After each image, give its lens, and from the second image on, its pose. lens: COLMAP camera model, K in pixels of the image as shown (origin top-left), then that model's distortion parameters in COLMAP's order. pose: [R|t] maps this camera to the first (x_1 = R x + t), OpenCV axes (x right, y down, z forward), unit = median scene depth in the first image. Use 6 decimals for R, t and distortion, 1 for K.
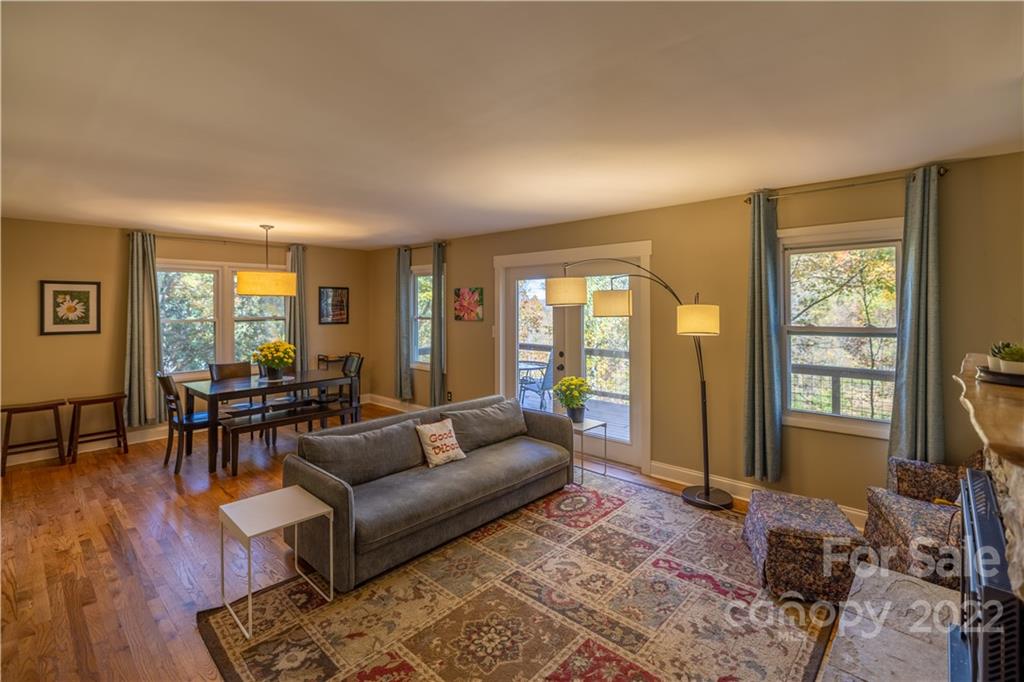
lens RADIAL K [[479.8, 0, 540.3], [0, 479.8, 305.5], [0, 0, 1]] dist [-0.034491, 0.010544]
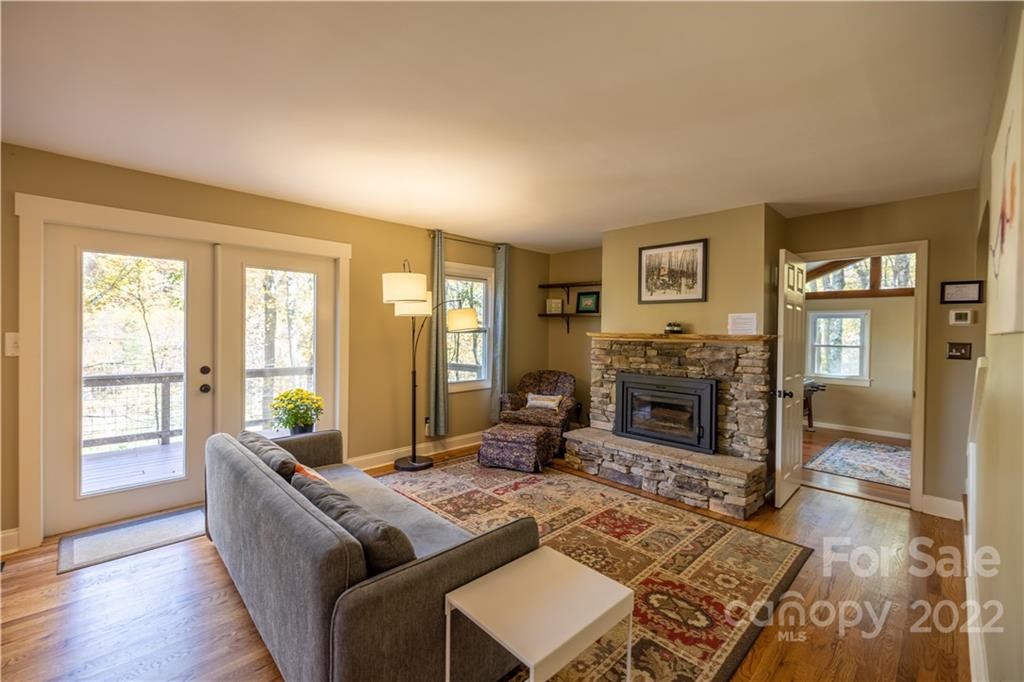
lens RADIAL K [[447.1, 0, 495.2], [0, 447.1, 333.0], [0, 0, 1]] dist [0.001001, 0.001349]
pose [[0.060292, -0.003516, 0.998175, -1.051874], [-0.009755, 0.999944, 0.004111, 0.068172], [-0.998133, -0.009985, 0.060254, 0.928907]]
